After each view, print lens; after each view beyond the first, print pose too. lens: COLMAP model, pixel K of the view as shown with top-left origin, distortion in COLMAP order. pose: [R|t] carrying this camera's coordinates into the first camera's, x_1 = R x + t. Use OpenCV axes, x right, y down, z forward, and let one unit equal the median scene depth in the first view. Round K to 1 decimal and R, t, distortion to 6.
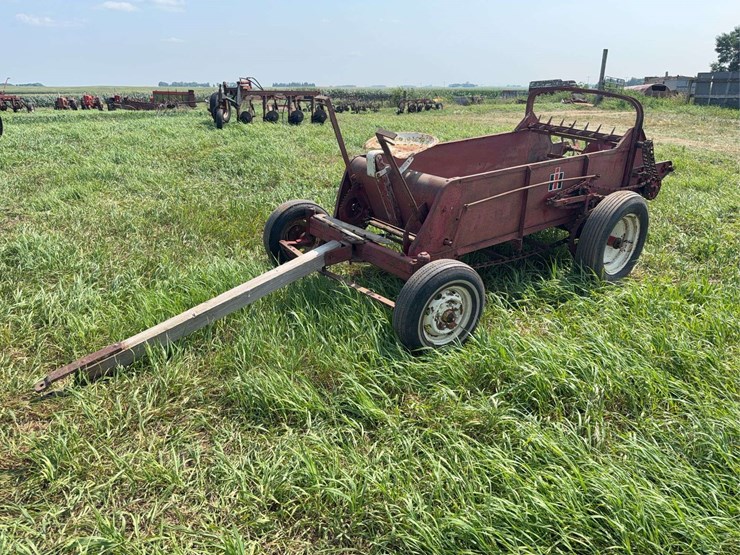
lens RADIAL K [[529.7, 0, 370.0], [0, 529.7, 277.5], [0, 0, 1]] dist [0.043141, -0.069217]
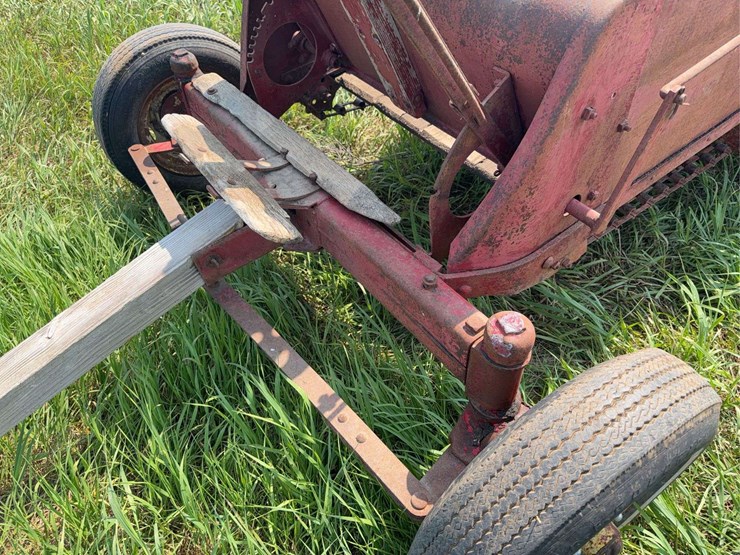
lens RADIAL K [[529.7, 0, 370.0], [0, 529.7, 277.5], [0, 0, 1]] dist [0.043141, -0.069217]
pose [[0.996275, -0.050226, -0.070096, 0.047647], [0.076210, 0.893186, 0.443184, -0.176048], [0.040349, -0.446875, 0.893686, 0.718004]]
